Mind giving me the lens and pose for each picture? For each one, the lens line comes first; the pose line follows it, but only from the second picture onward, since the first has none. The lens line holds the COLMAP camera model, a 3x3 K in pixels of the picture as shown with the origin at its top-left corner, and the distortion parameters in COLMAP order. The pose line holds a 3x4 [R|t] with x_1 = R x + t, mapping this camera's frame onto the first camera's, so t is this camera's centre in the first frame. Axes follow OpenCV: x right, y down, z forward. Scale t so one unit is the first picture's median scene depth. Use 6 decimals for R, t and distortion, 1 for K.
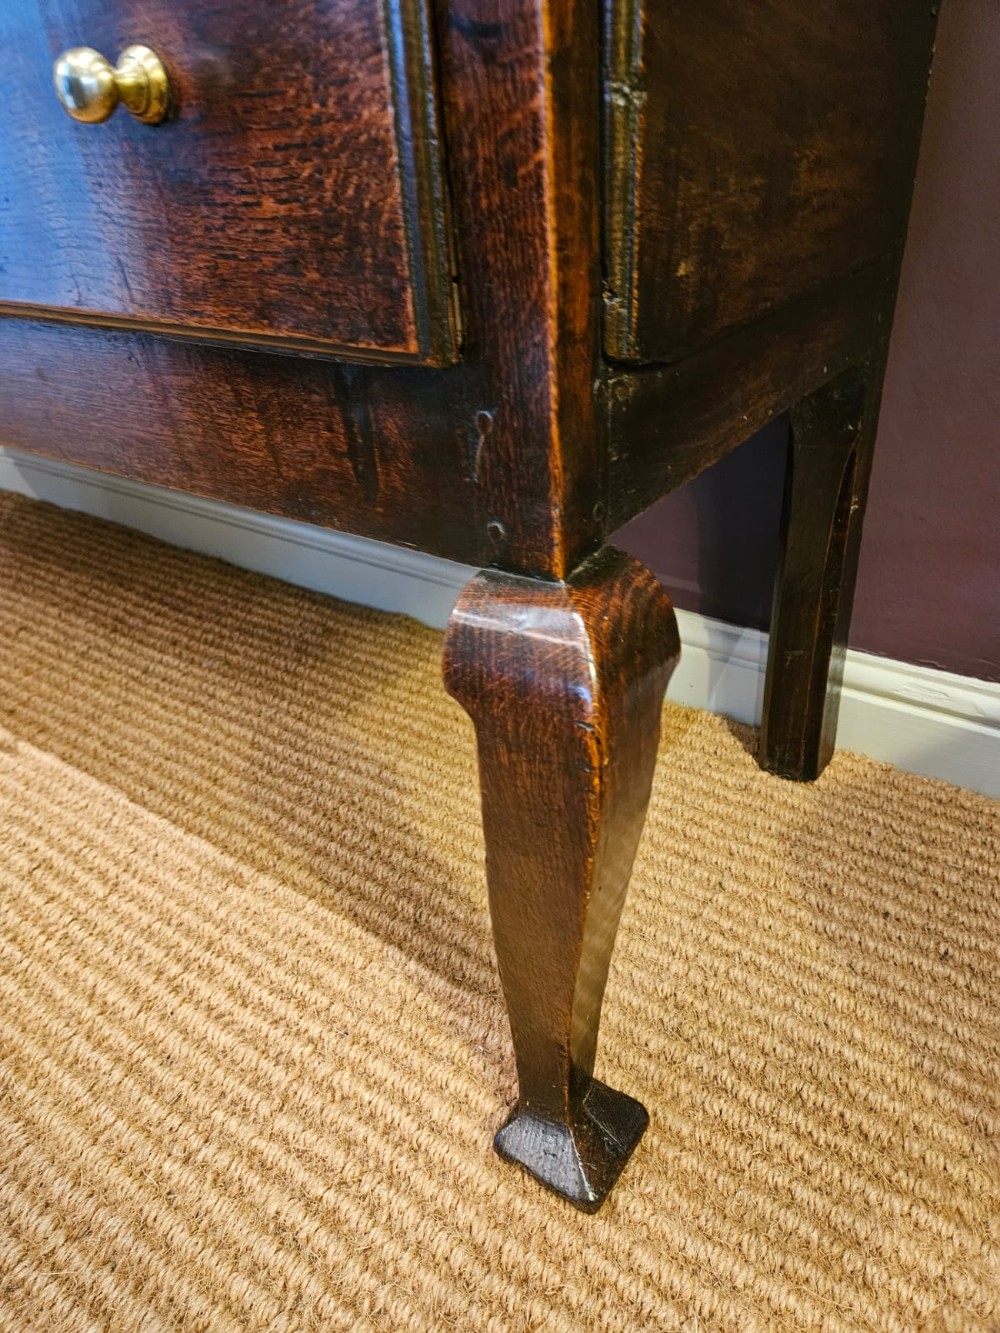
lens RADIAL K [[871.5, 0, 506.3], [0, 871.5, 648.0], [0, 0, 1]] dist [0.070556, -0.063531]
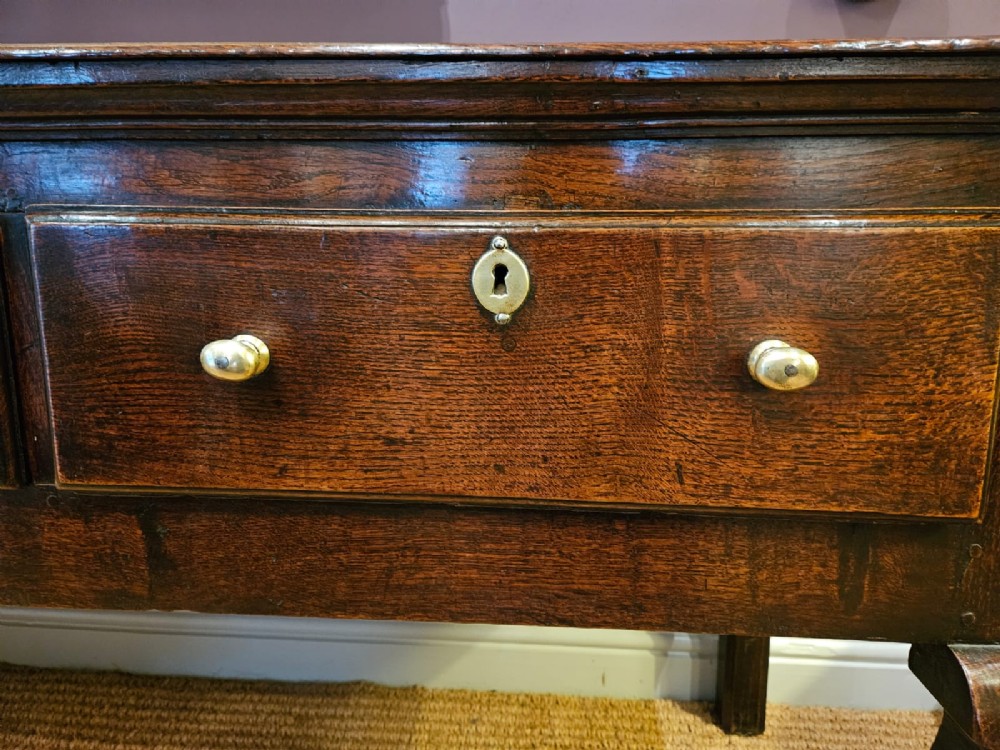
lens RADIAL K [[653.8, 0, 490.6], [0, 653.8, 375.7], [0, 0, 1]] dist [0.070556, -0.063531]
pose [[0.848564, -0.027614, 0.528372, -0.814288], [0.215431, 0.930140, -0.297370, -0.223752], [-0.483249, 0.366165, 0.795232, 0.205902]]
